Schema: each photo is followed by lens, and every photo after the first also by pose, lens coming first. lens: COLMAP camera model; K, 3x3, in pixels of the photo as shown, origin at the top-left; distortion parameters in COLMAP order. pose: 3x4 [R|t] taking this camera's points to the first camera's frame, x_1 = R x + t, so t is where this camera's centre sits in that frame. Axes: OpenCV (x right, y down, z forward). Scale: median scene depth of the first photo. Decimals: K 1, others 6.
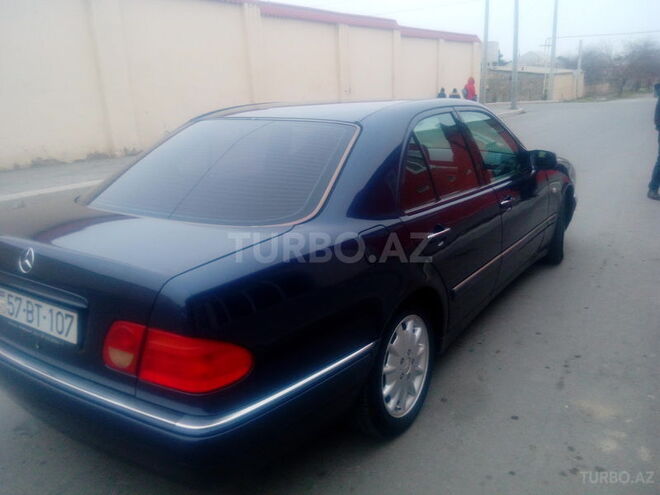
lens RADIAL K [[548.9, 0, 330.0], [0, 548.9, 247.5], [0, 0, 1]] dist [0.012871, 0.000913]
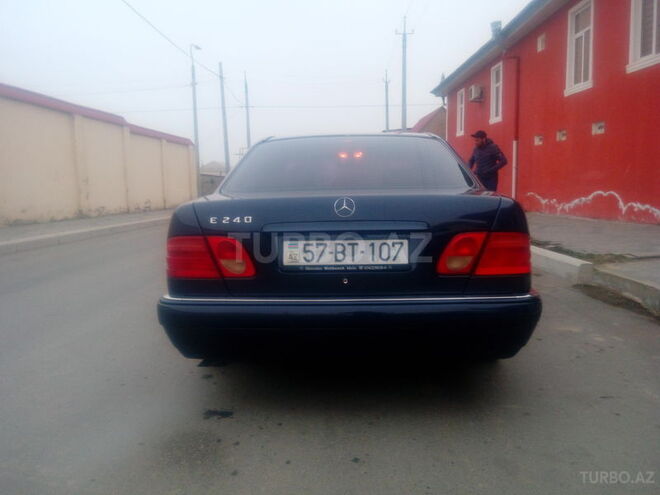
lens RADIAL K [[539.8, 0, 330.0], [0, 539.8, 247.5], [0, 0, 1]] dist [0.038989, -0.000289]
pose [[0.845851, -0.038726, 0.532011, -1.152541], [0.136203, 0.979980, -0.145215, 0.266120], [-0.515737, 0.195292, 0.834192, 0.030575]]
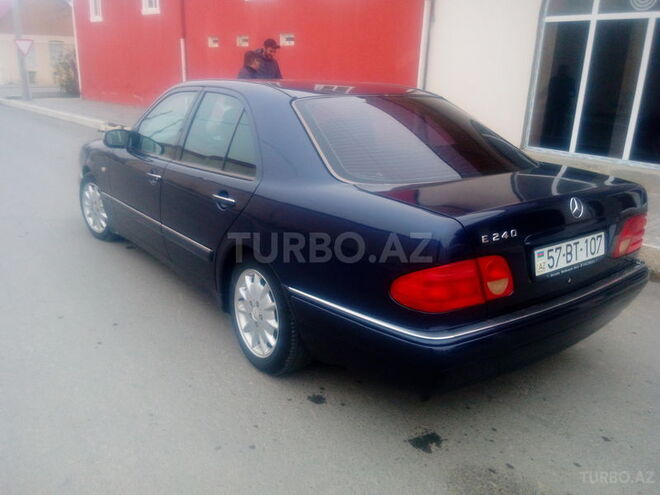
lens RADIAL K [[548.9, 0, 330.0], [0, 548.9, 247.5], [0, 0, 1]] dist [0.012871, 0.000913]
pose [[0.321161, -0.239176, 0.916324, -1.747420], [0.231883, 0.957990, 0.168779, -0.210018], [-0.918197, 0.158274, 0.363130, 1.011471]]
